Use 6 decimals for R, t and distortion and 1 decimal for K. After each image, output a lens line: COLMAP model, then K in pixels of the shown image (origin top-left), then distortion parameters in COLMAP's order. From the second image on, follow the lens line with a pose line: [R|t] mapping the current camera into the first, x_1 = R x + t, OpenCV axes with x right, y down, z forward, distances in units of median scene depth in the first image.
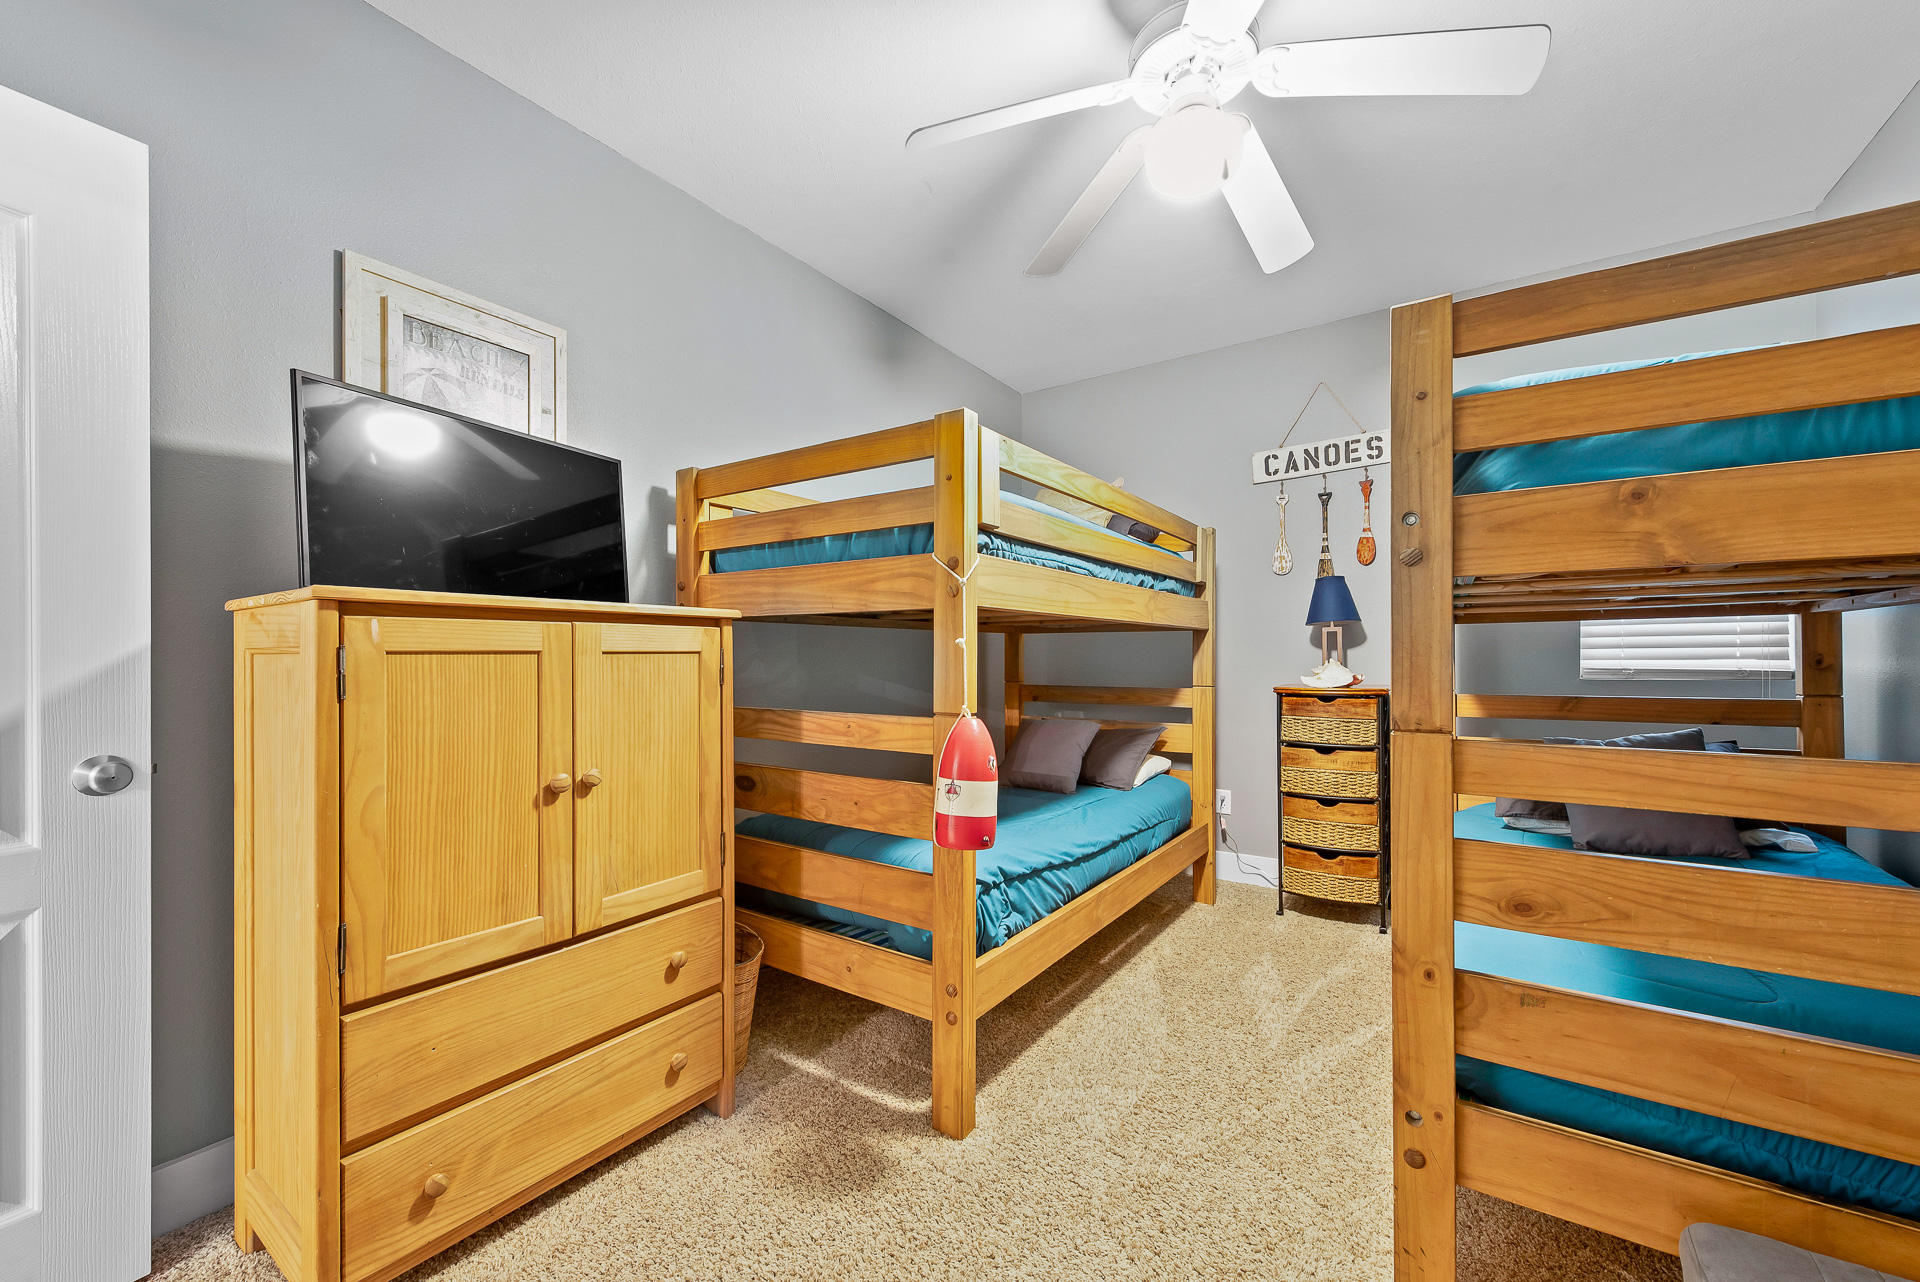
lens RADIAL K [[768.4, 0, 958.1], [0, 768.4, 654.4], [0, 0, 1]] dist [0.007620, -0.003086]
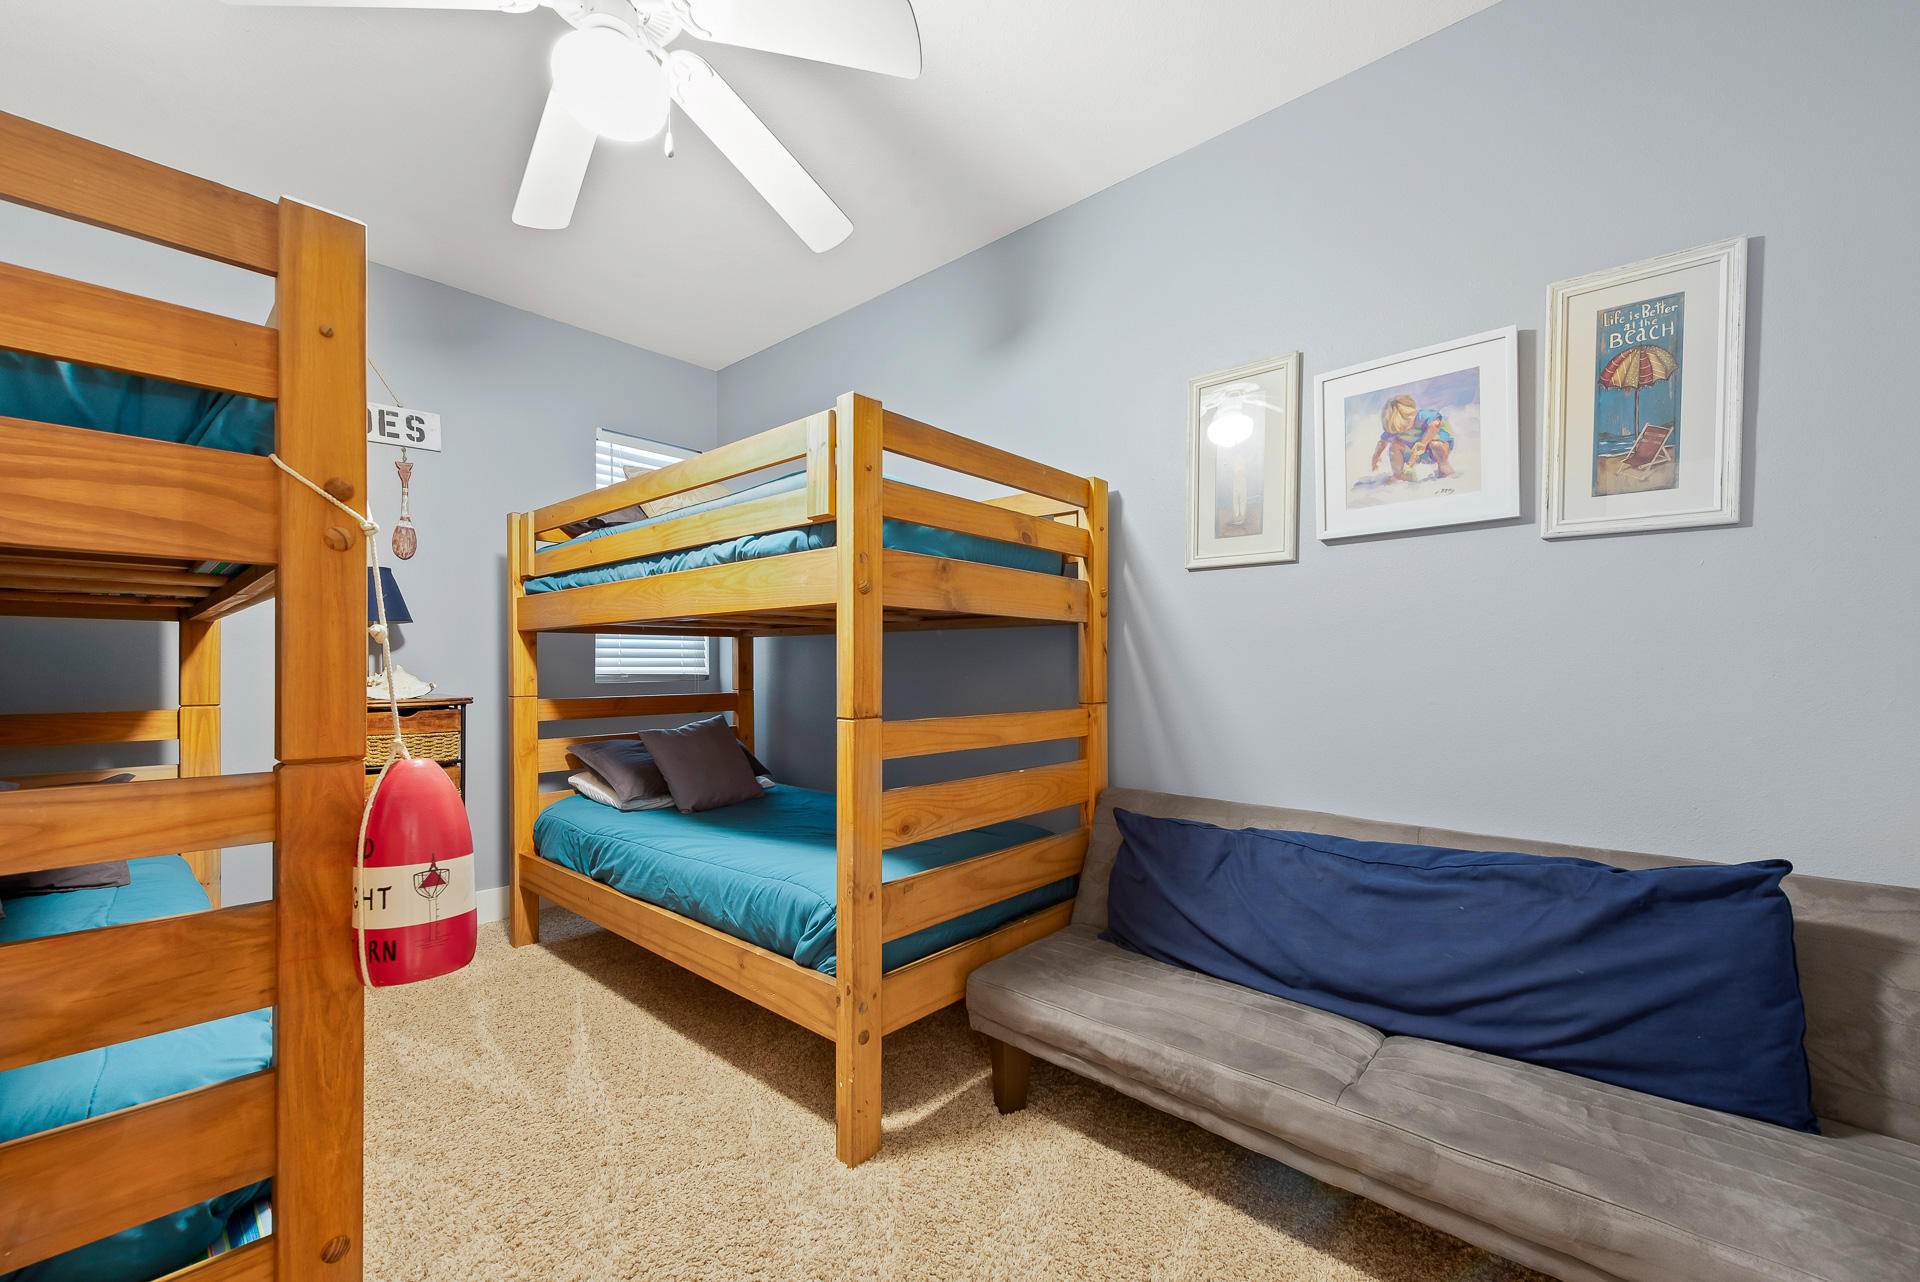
lens RADIAL K [[768.4, 0, 977.7], [0, 768.4, 670.5], [0, 0, 1]] dist [0.007620, -0.003086]
pose [[0.115988, -0.002721, 0.993247, -0.334379], [-0.005724, 0.999978, 0.003408, 0.005774], [-0.993234, -0.006081, 0.115970, 0.306514]]
